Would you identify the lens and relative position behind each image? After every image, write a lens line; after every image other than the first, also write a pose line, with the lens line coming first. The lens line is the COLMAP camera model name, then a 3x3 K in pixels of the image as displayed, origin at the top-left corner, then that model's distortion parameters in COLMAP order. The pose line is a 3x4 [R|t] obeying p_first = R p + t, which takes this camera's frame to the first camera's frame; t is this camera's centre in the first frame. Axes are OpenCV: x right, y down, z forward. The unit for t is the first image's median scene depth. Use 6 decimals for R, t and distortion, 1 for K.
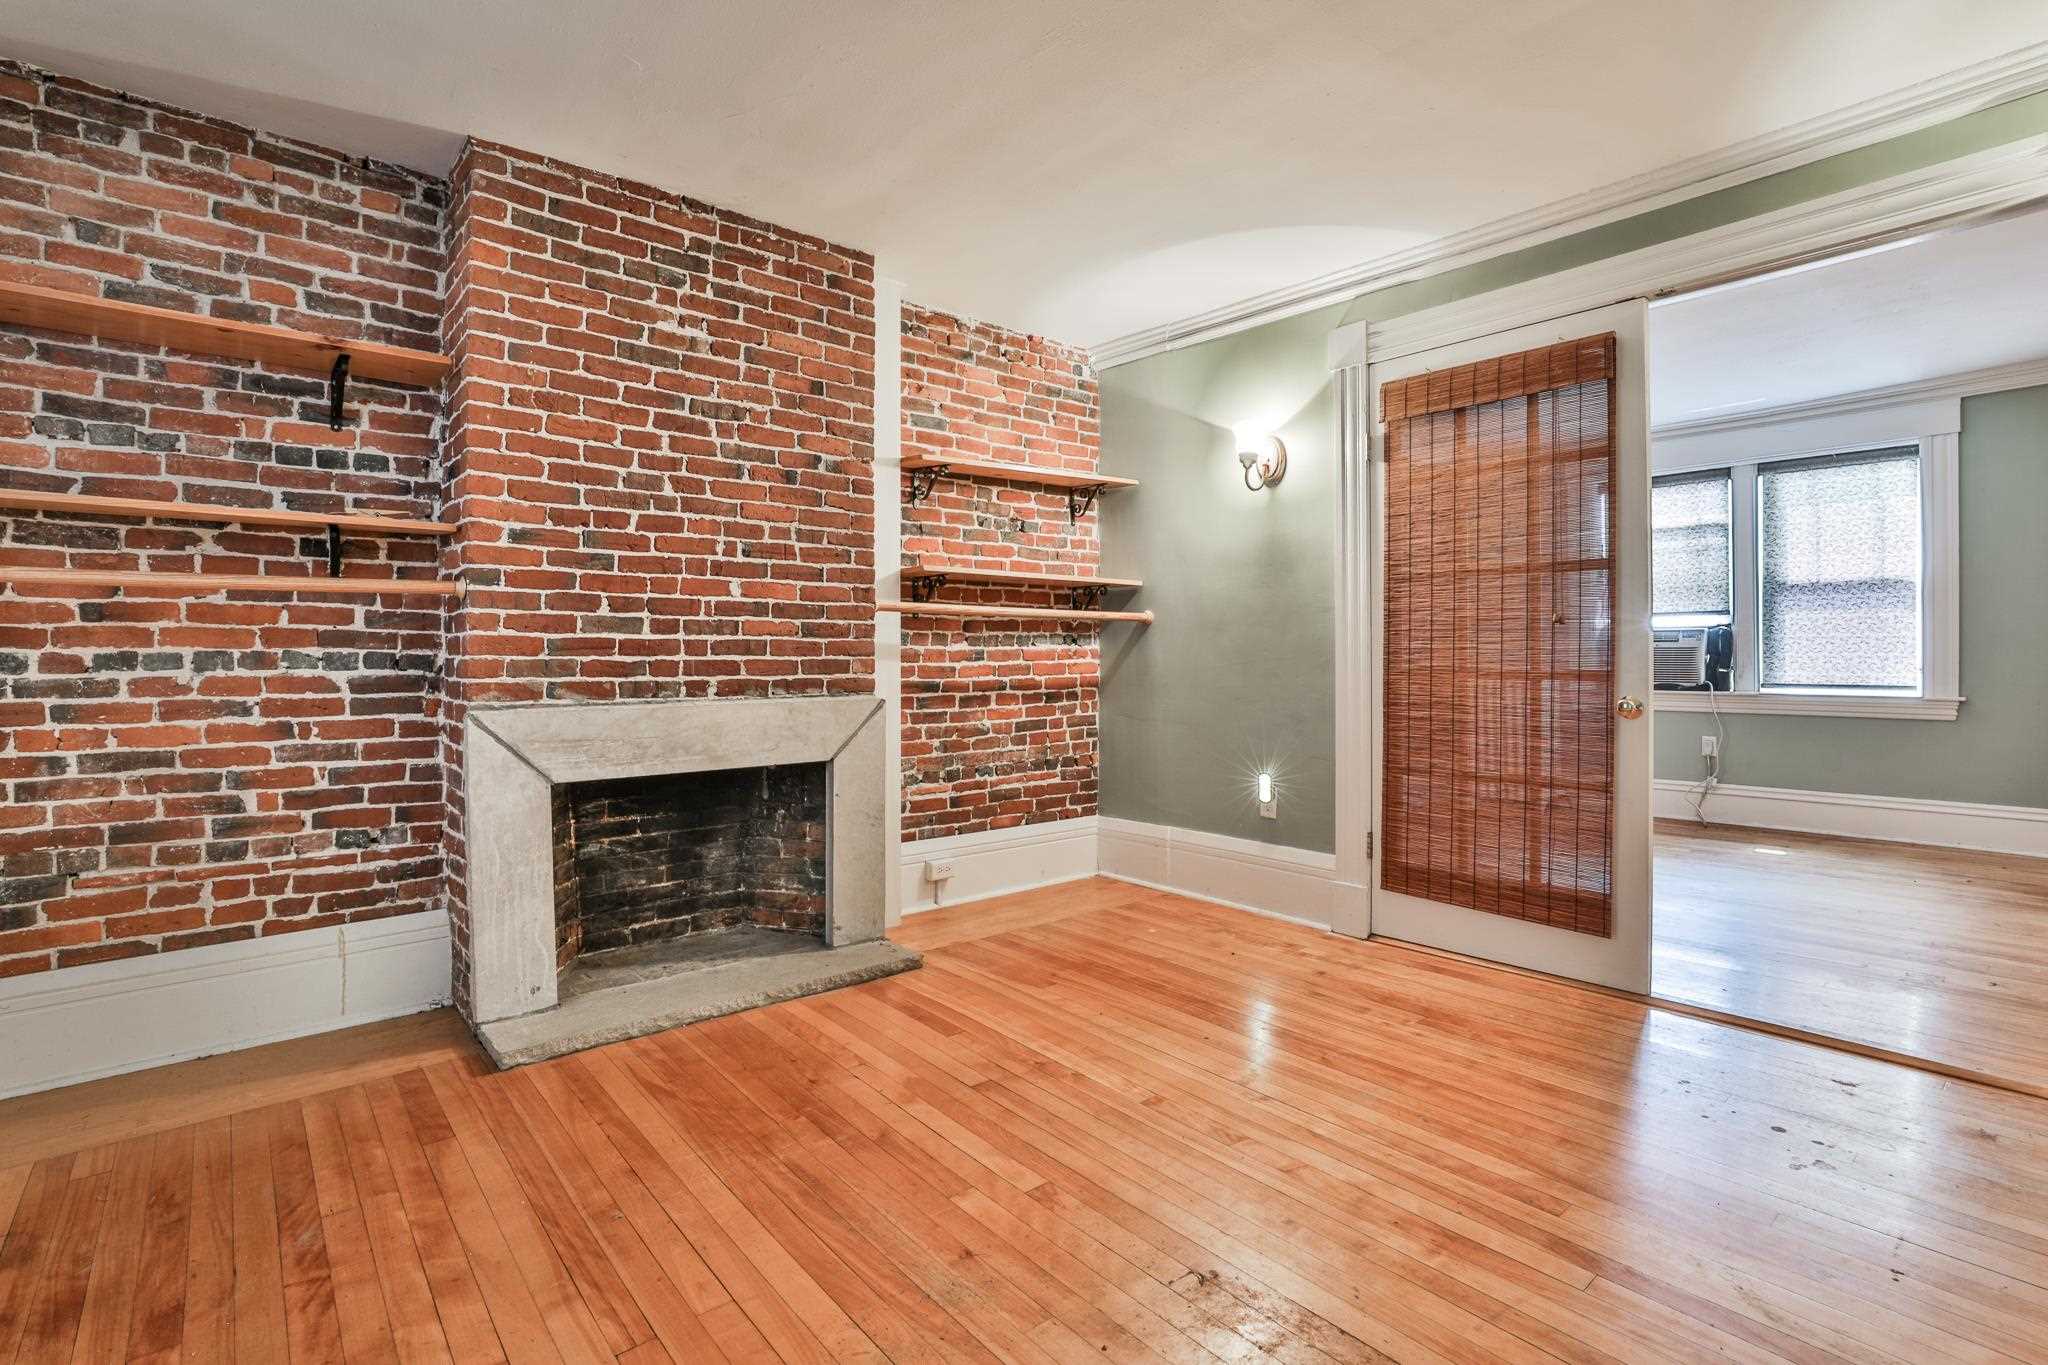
lens RADIAL K [[966.4, 0, 1018.7], [0, 966.4, 644.3], [0, 0, 1]] dist [-0.042399, 0.010820]
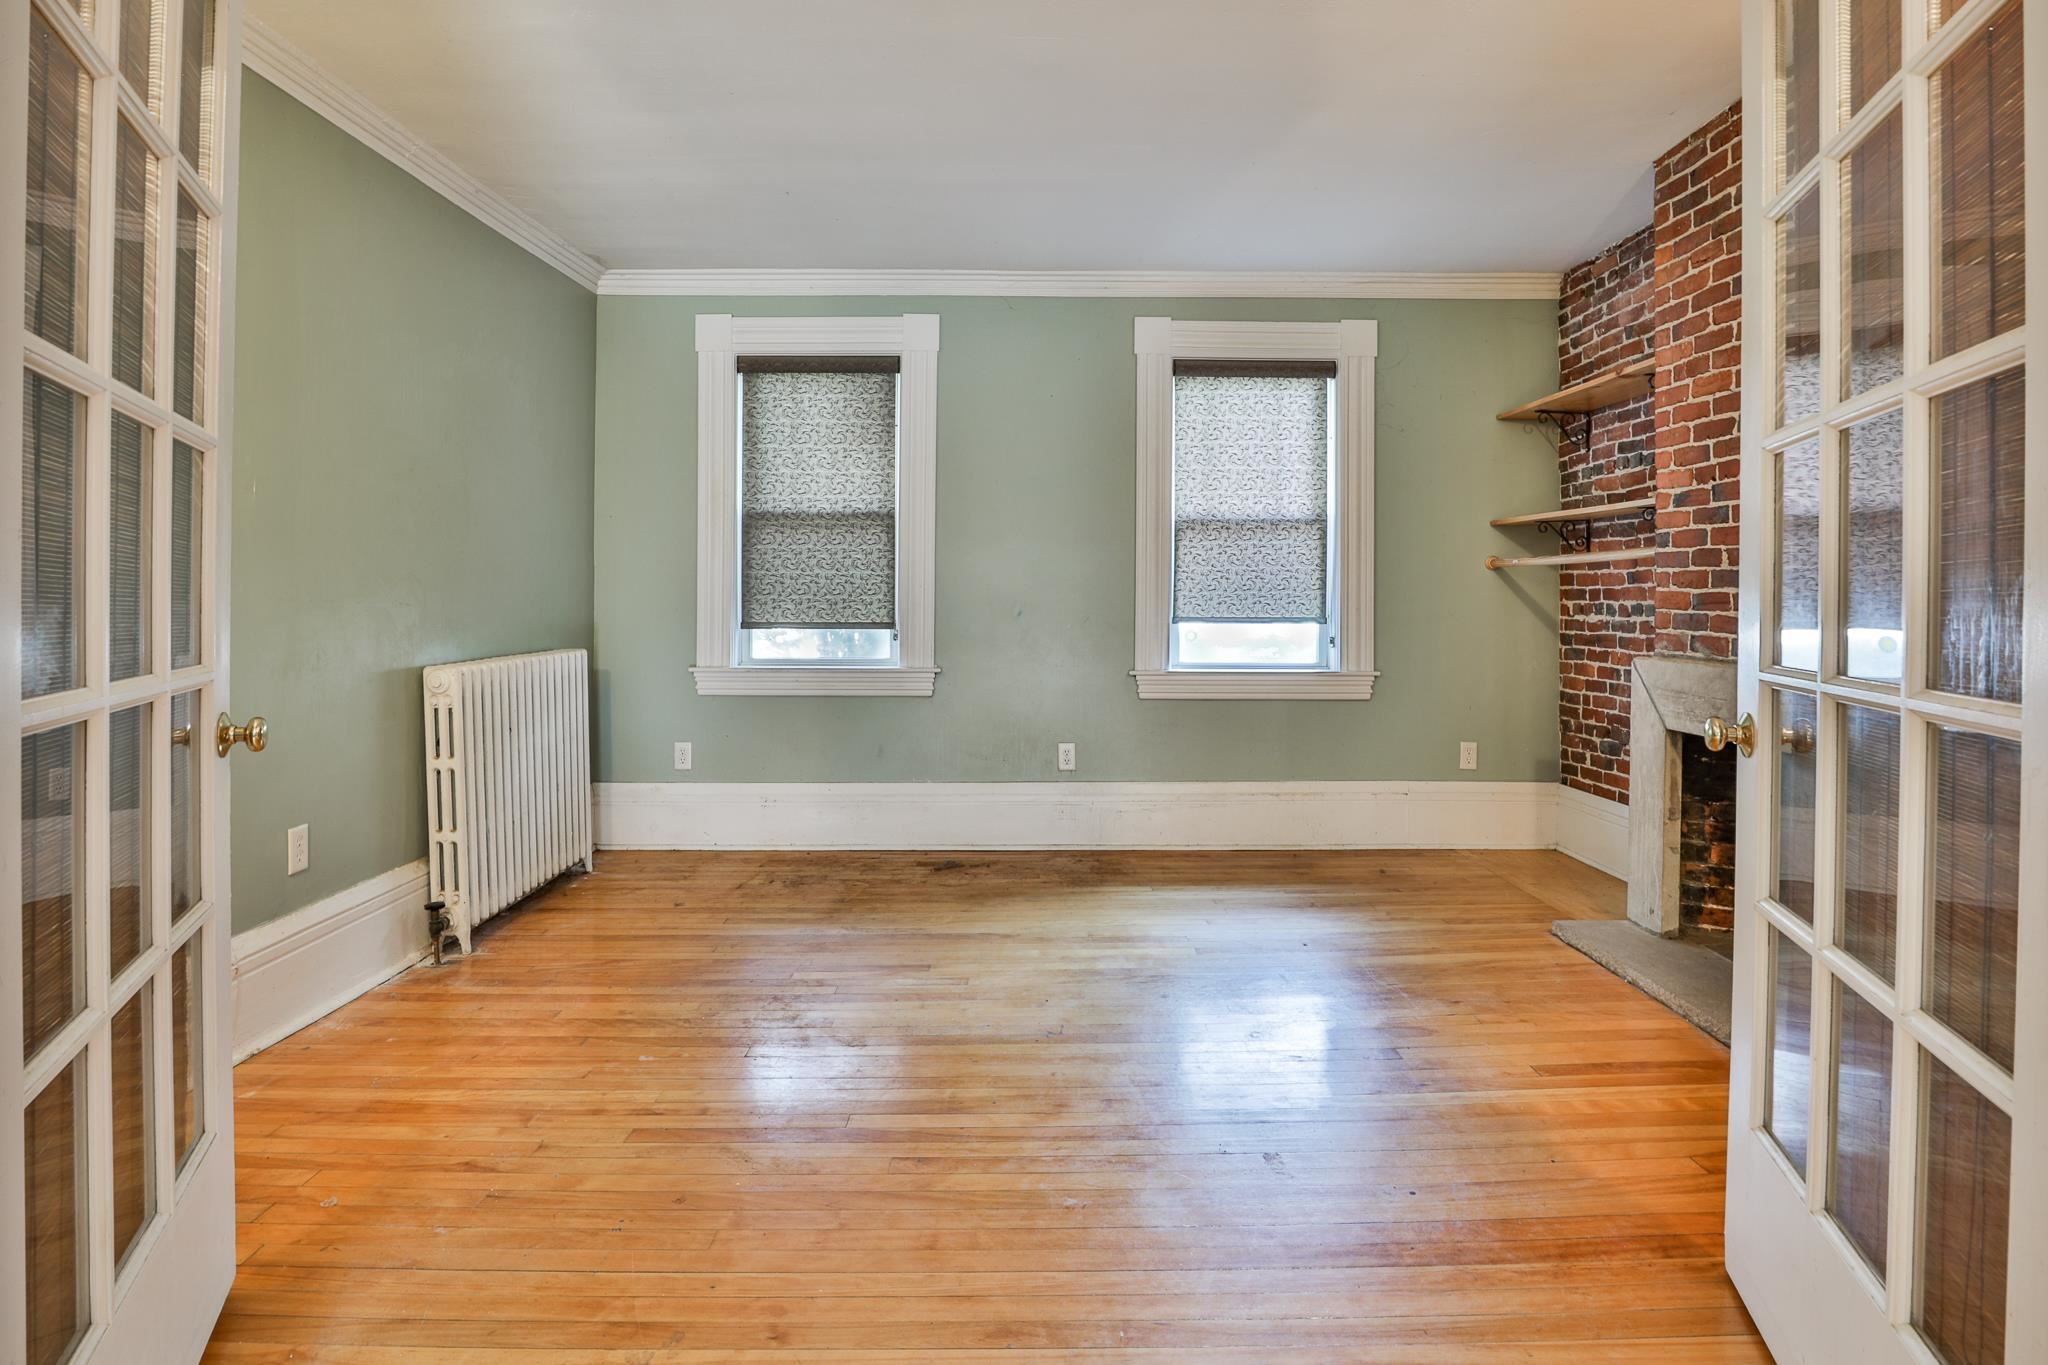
lens RADIAL K [[1153.6, 0, 1069.6], [0, 1153.6, 605.8], [0, 0, 1]] dist [-0.028498, -0.000010]
pose [[-0.622470, 0.006473, -0.782617, 0.947790], [0.002523, 0.999977, 0.006264, -0.002152], [0.782640, 0.001925, -0.622472, 1.284391]]
